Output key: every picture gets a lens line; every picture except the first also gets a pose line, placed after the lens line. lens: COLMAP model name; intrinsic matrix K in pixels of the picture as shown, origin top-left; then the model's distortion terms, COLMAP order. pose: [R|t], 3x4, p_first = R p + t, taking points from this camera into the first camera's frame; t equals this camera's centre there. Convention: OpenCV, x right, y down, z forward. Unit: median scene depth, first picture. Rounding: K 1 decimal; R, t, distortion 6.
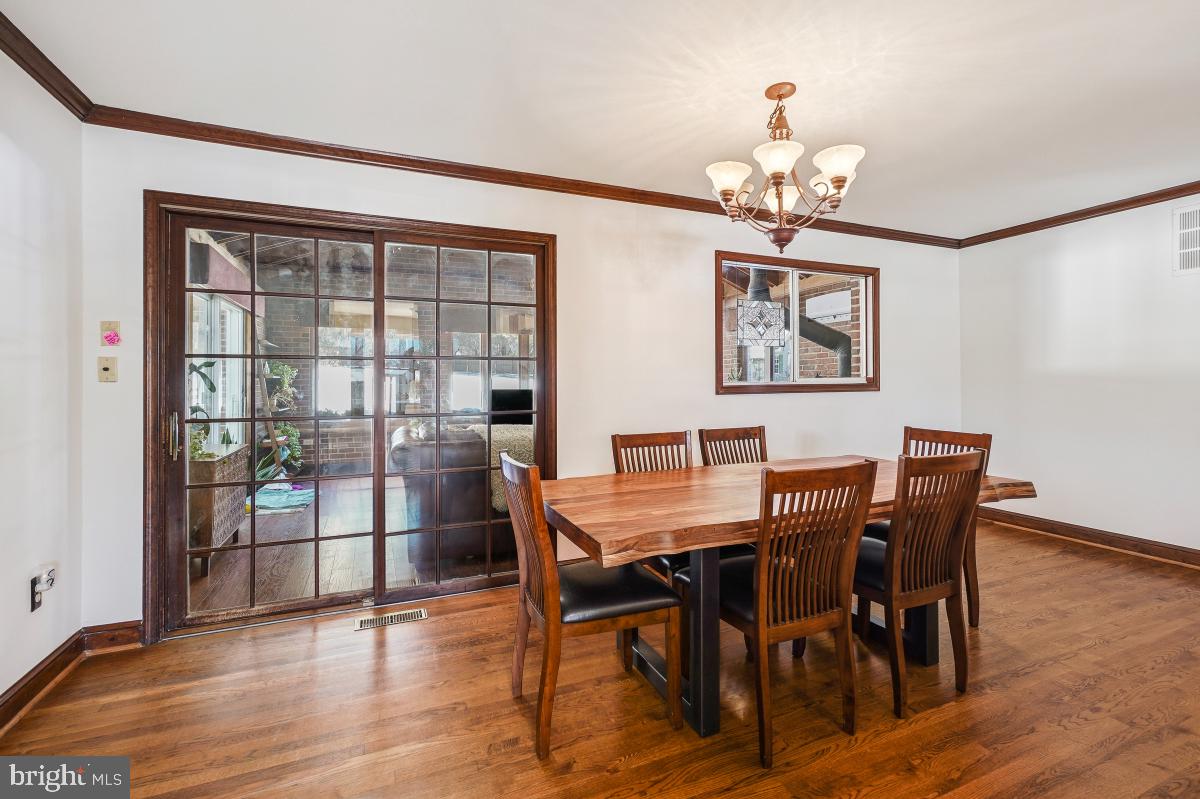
lens RADIAL K [[537.8, 0, 605.4], [0, 537.8, 378.6], [0, 0, 1]] dist [-0.000080, 0.000101]
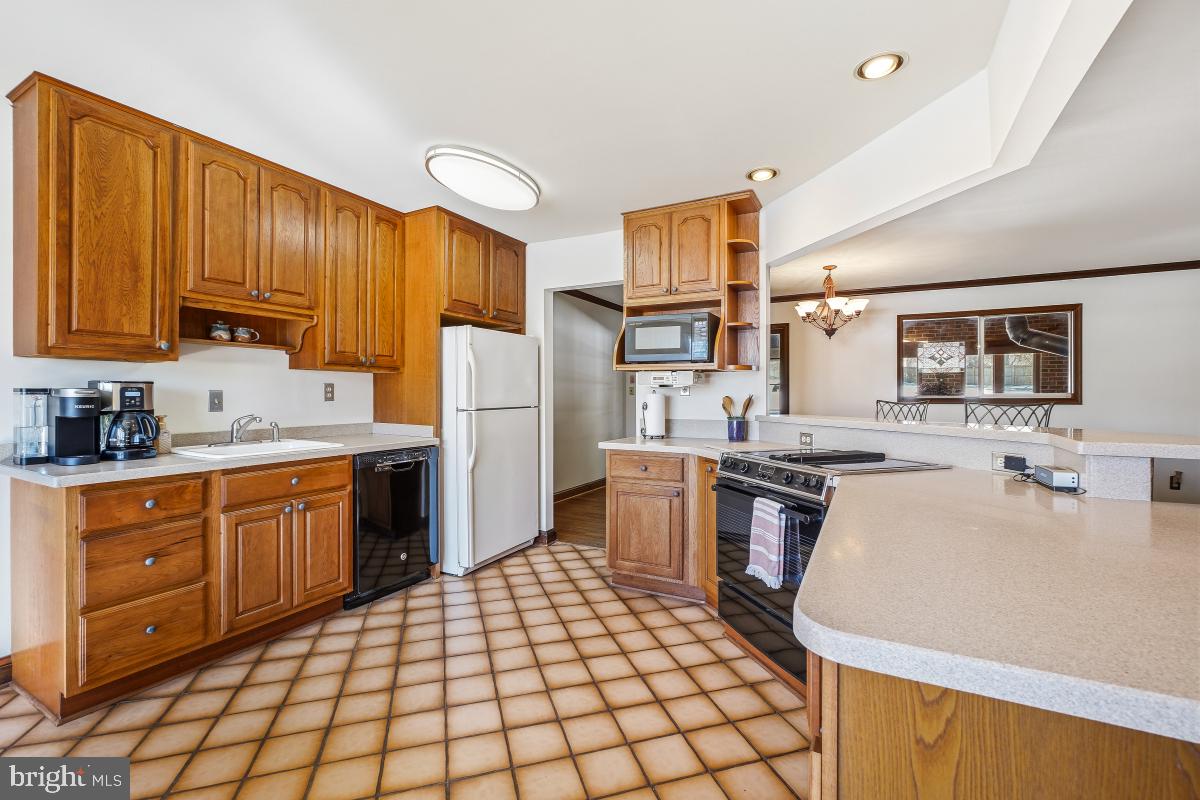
lens RADIAL K [[518.3, 0, 600.6], [0, 518.3, 396.6], [0, 0, 1]] dist [-0.002098, 0.000194]
pose [[0.626589, 0.006152, -0.779326, 0.927995], [-0.000910, 0.999974, 0.007163, -0.003753], [0.779349, -0.003779, 0.626578, -0.725681]]
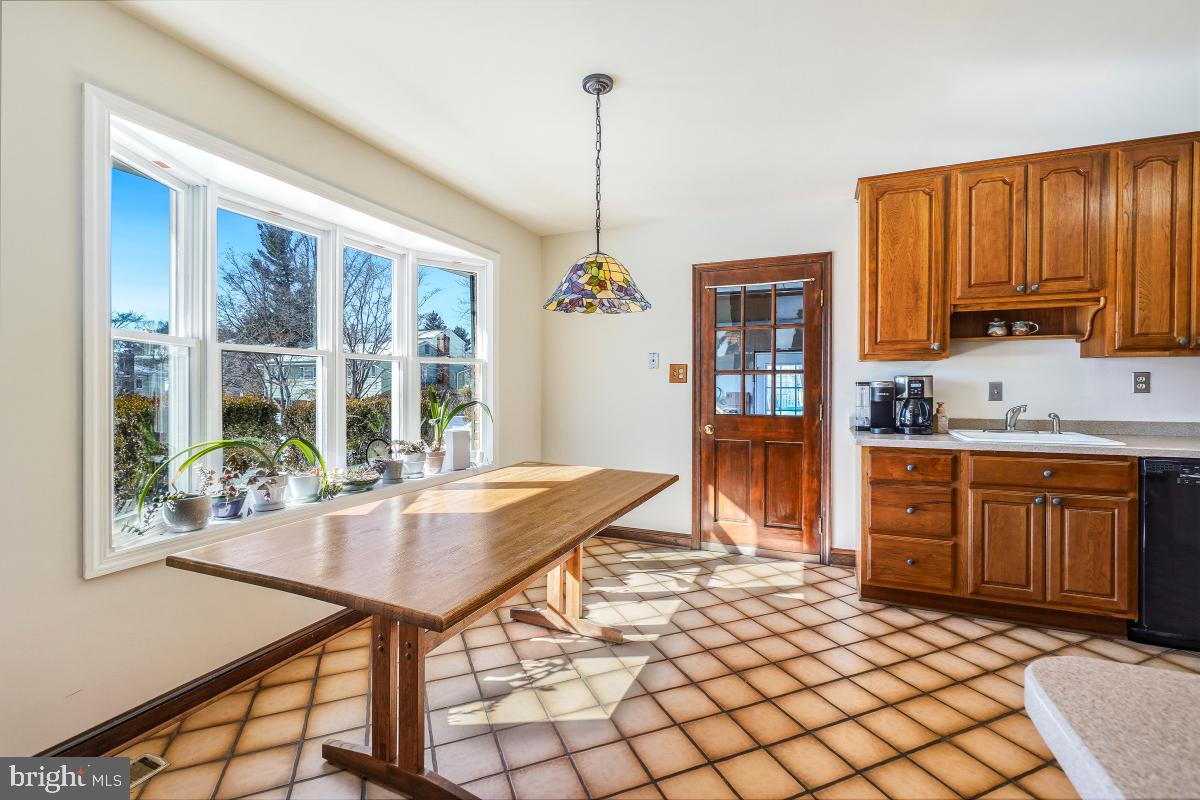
lens RADIAL K [[515.1, 0, 602.2], [0, 515.1, 390.1], [0, 0, 1]] dist [-0.001004, -0.000139]
pose [[-0.717122, 0.007401, -0.696908, 1.024791], [0.003975, 0.999971, 0.006529, -0.001553], [0.696936, 0.001912, -0.717130, -0.527974]]
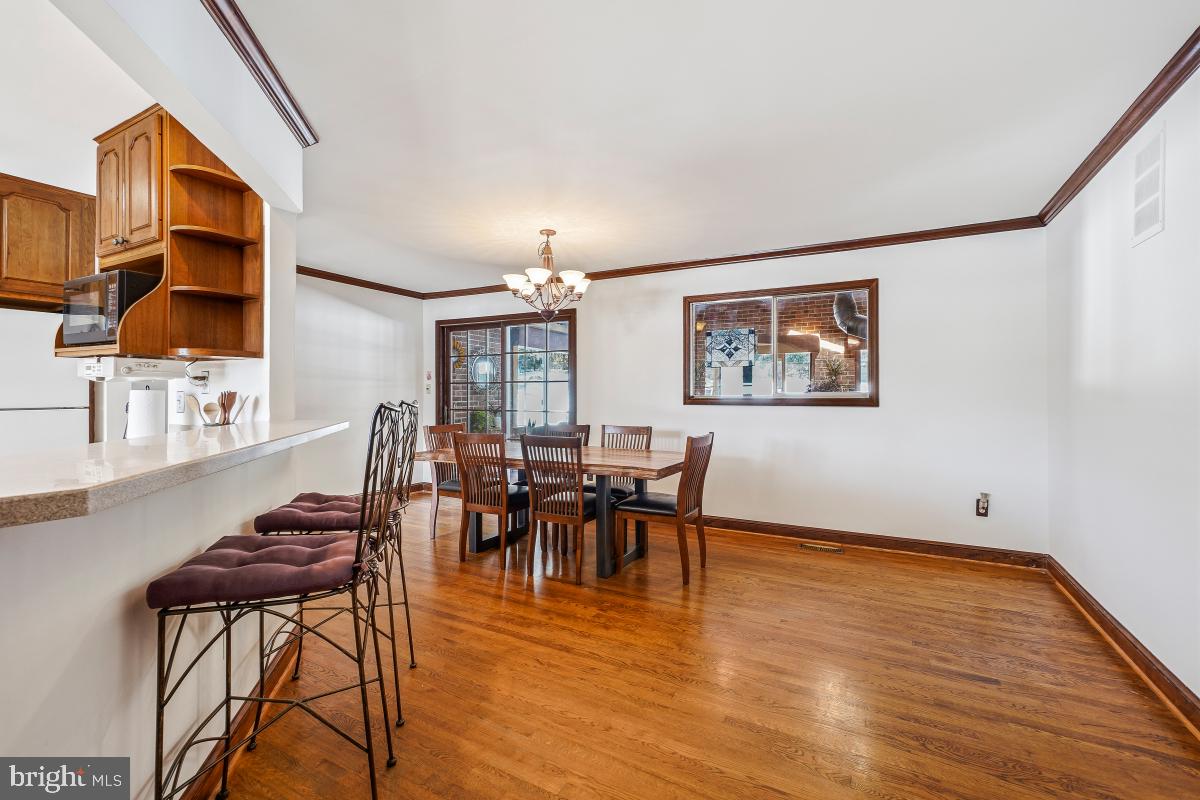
lens RADIAL K [[515.1, 0, 602.2], [0, 515.1, 390.1], [0, 0, 1]] dist [-0.001004, -0.000139]
pose [[0.613573, -0.001960, -0.789636, 1.171925], [-0.002906, 0.999985, -0.004740, -0.000304], [0.789633, 0.005203, 0.613558, 0.057938]]
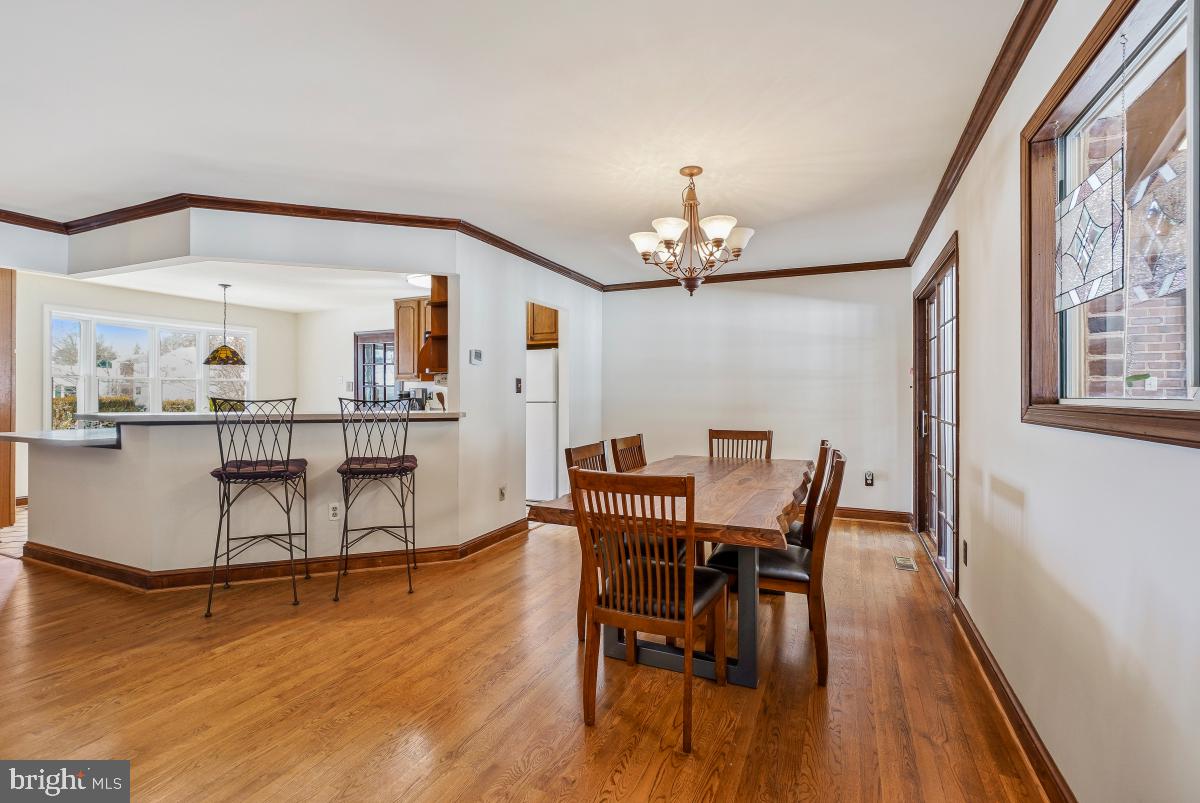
lens RADIAL K [[538.8, 0, 598.4], [0, 538.8, 392.5], [0, 0, 1]] dist [0.000156, 0.000203]
pose [[-0.741021, 0.000458, -0.671481, 0.894295], [0.001514, 0.999998, -0.000988, 0.002445], [0.671480, -0.001749, -0.741021, 1.187325]]
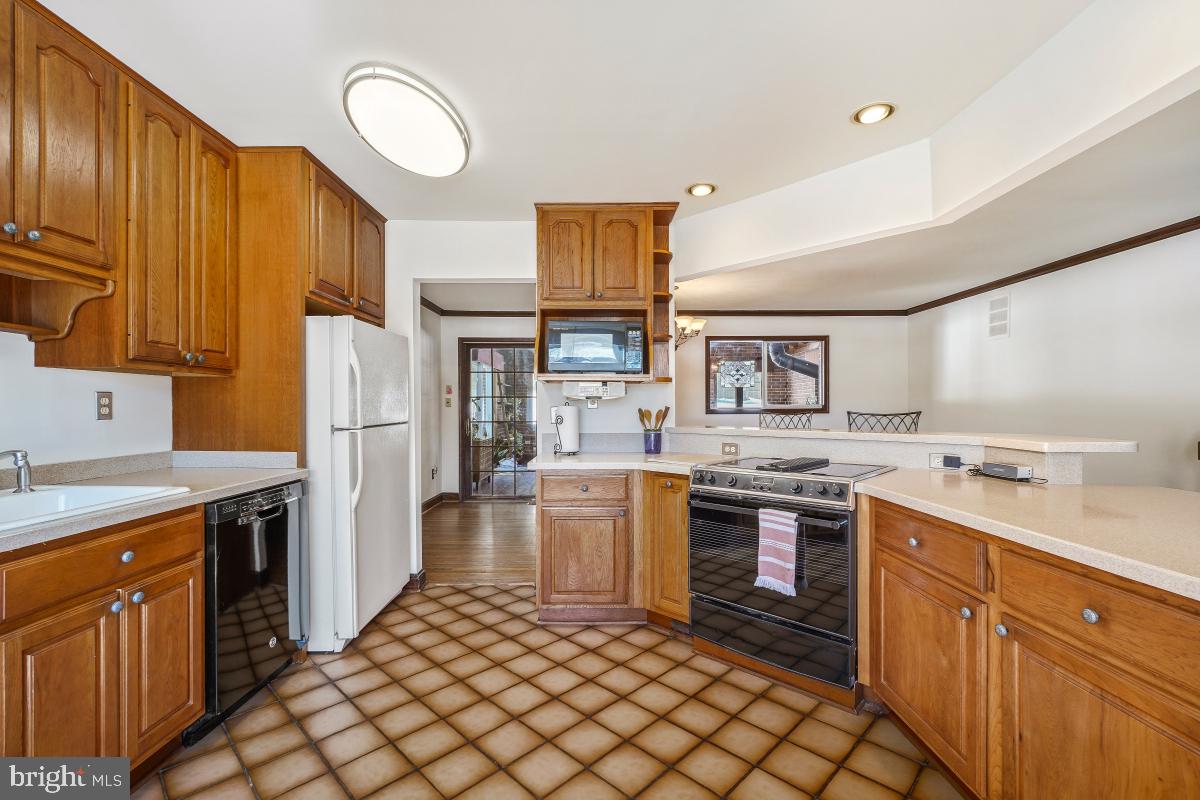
lens RADIAL K [[523.4, 0, 605.9], [0, 523.4, 409.0], [0, 0, 1]] dist [0.000053, 0.000420]
pose [[0.920976, 0.002551, -0.389612, 0.634962], [0.001134, 0.999957, 0.009229, -0.005767], [0.389618, -0.008941, 0.920933, -0.847741]]
